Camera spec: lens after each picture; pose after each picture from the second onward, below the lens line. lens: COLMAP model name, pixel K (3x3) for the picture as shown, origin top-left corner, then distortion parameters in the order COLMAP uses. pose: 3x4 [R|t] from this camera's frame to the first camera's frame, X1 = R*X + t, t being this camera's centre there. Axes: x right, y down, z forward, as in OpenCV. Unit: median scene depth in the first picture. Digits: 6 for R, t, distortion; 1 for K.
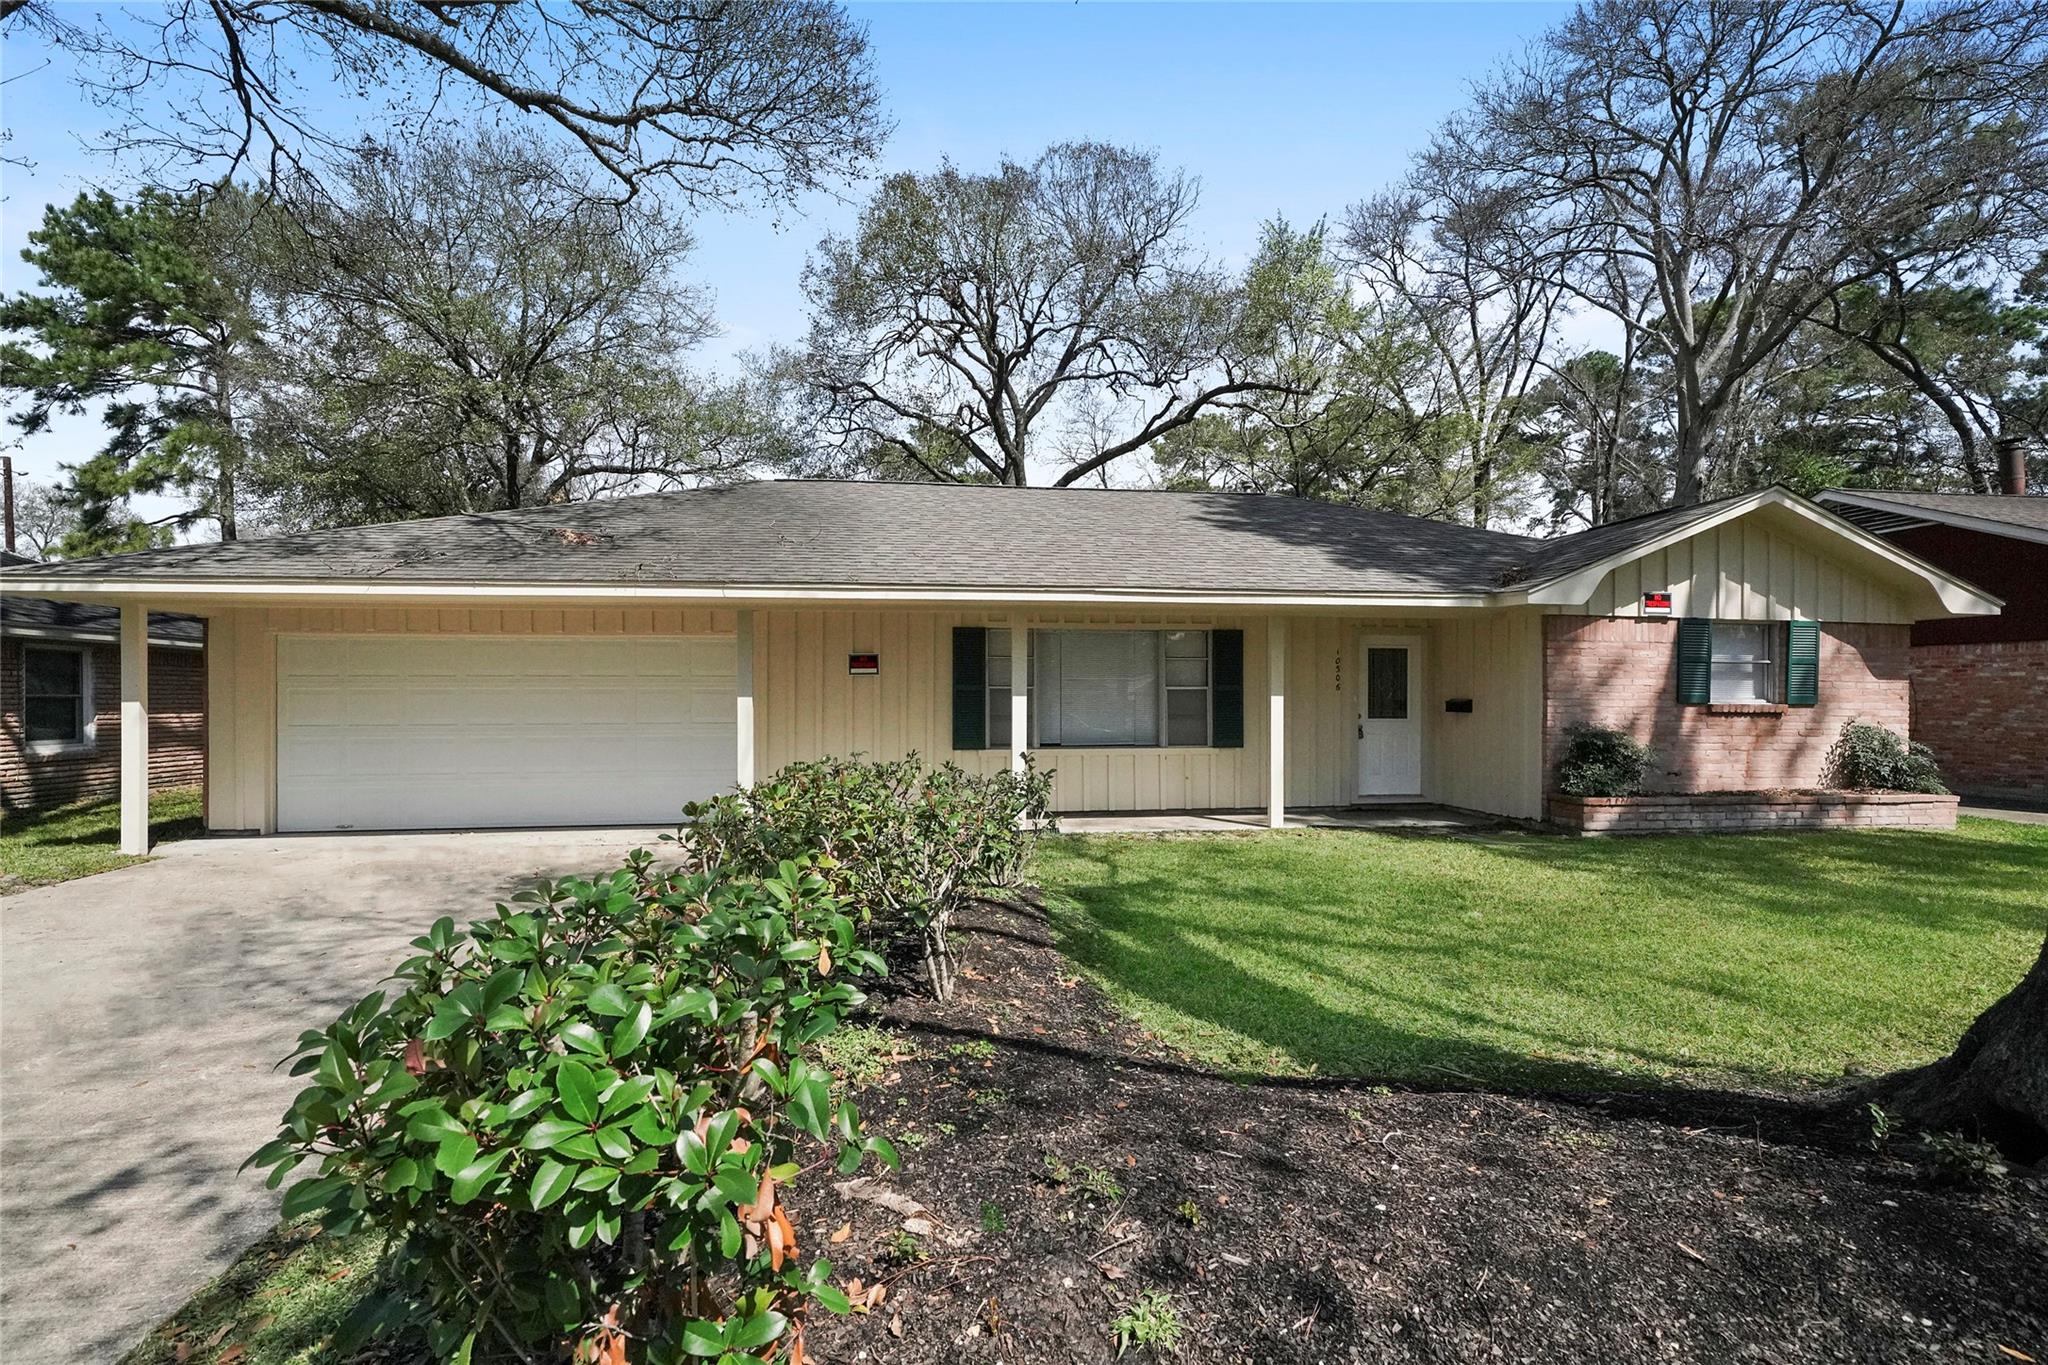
lens RADIAL K [[939.3, 0, 1027.3], [0, 939.3, 668.4], [0, 0, 1]] dist [0.007068, 0.000222]
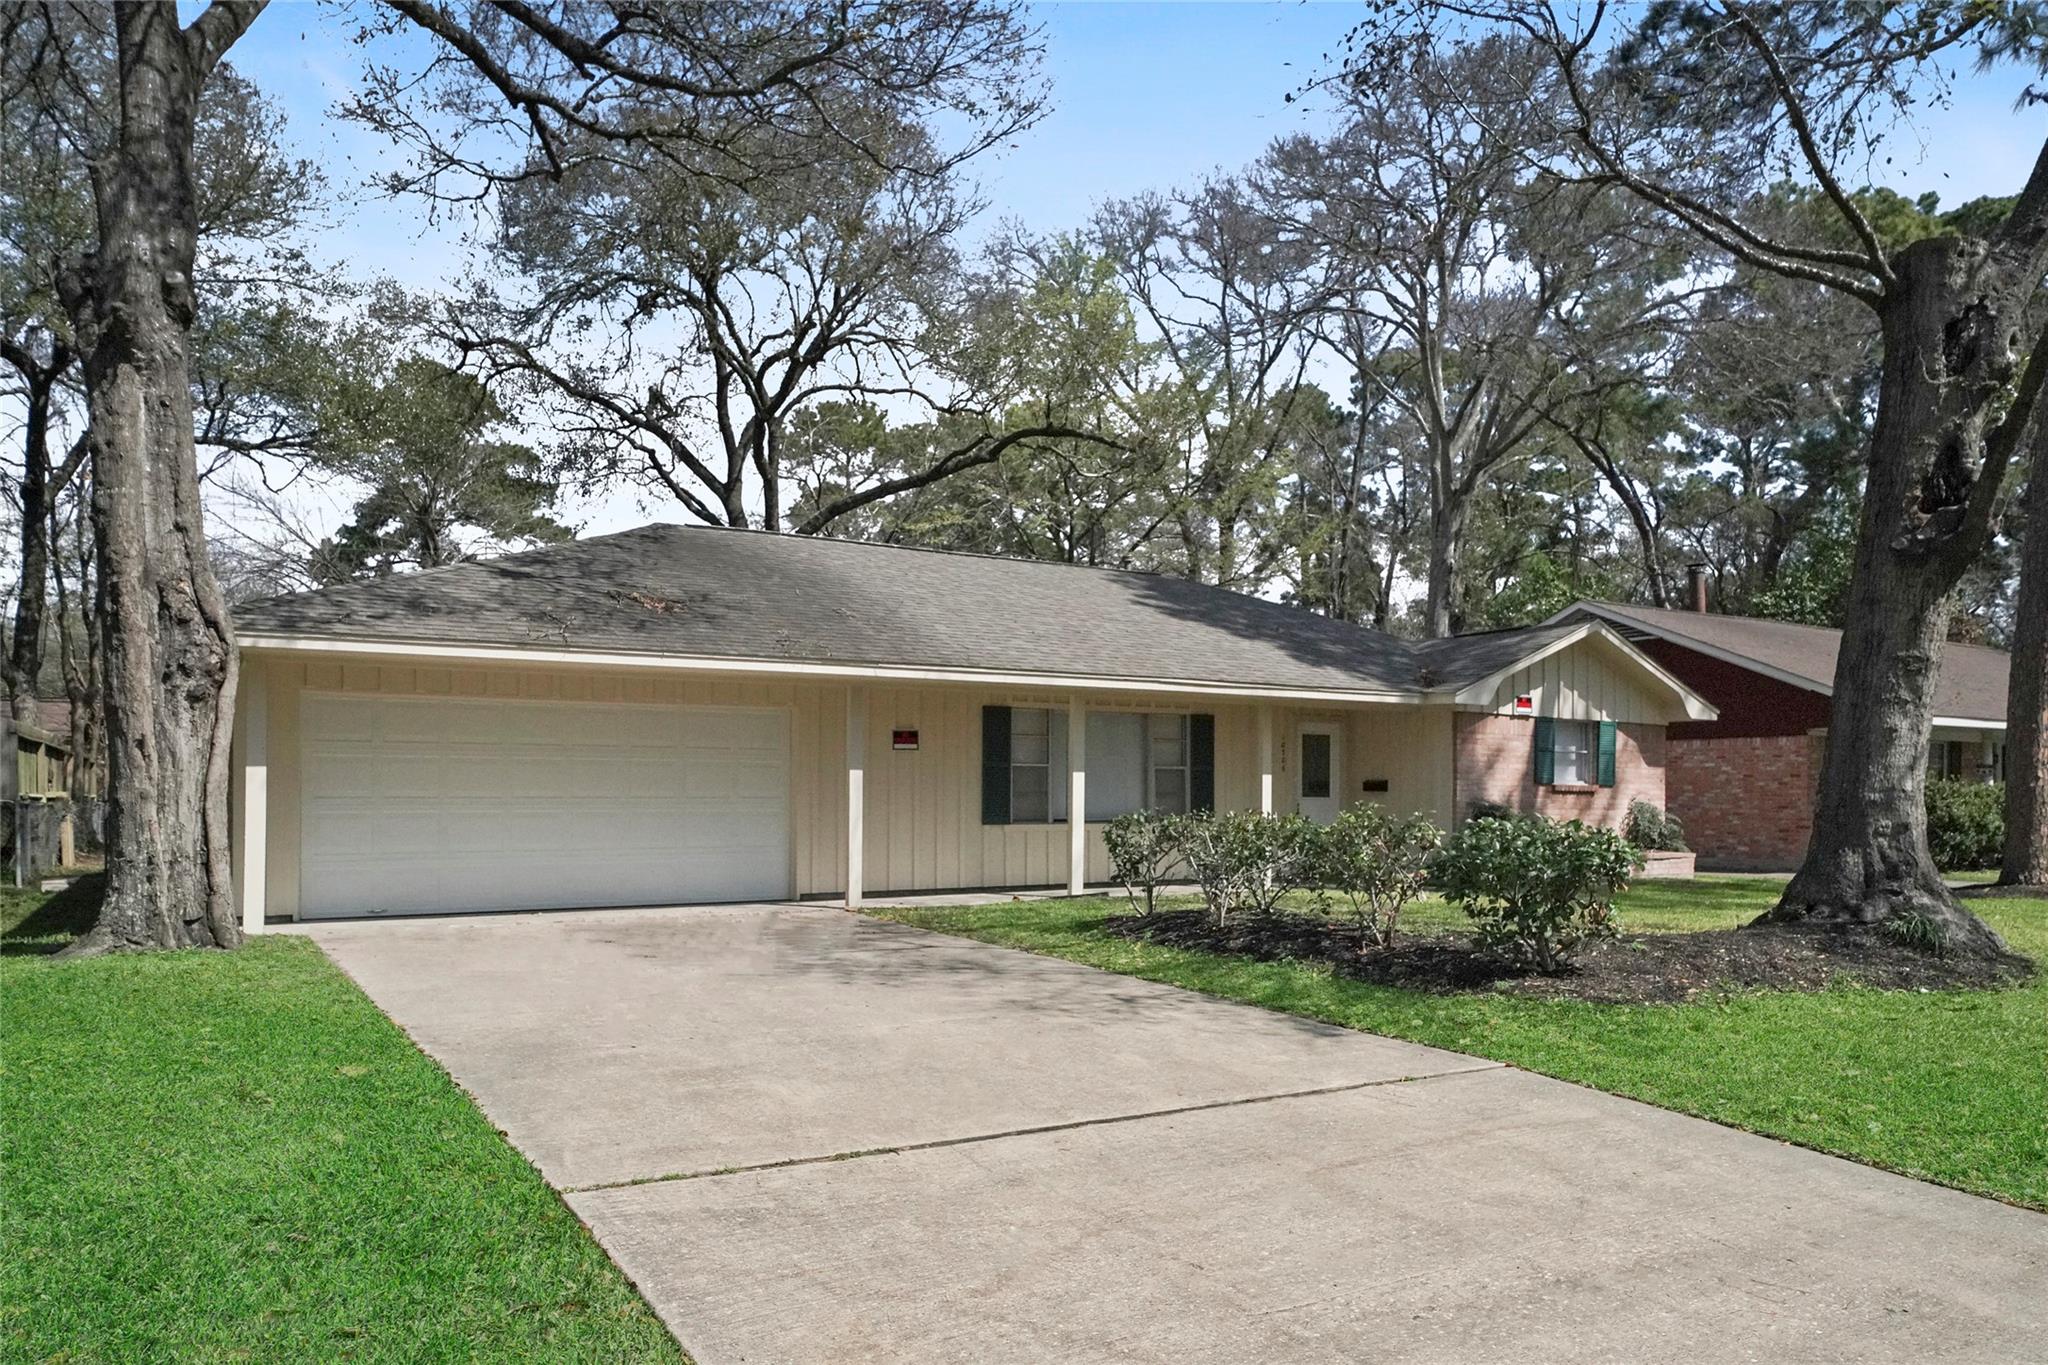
lens RADIAL K [[1550.3, 0, 1024.1], [0, 1550.3, 709.2], [0, 0, 1]] dist [0.024568, 0.001296]
pose [[0.905550, 0.027342, 0.423358, -0.810023], [-0.016636, 0.999442, -0.028964, 0.008936], [-0.423914, 0.019185, 0.905499, -0.597633]]
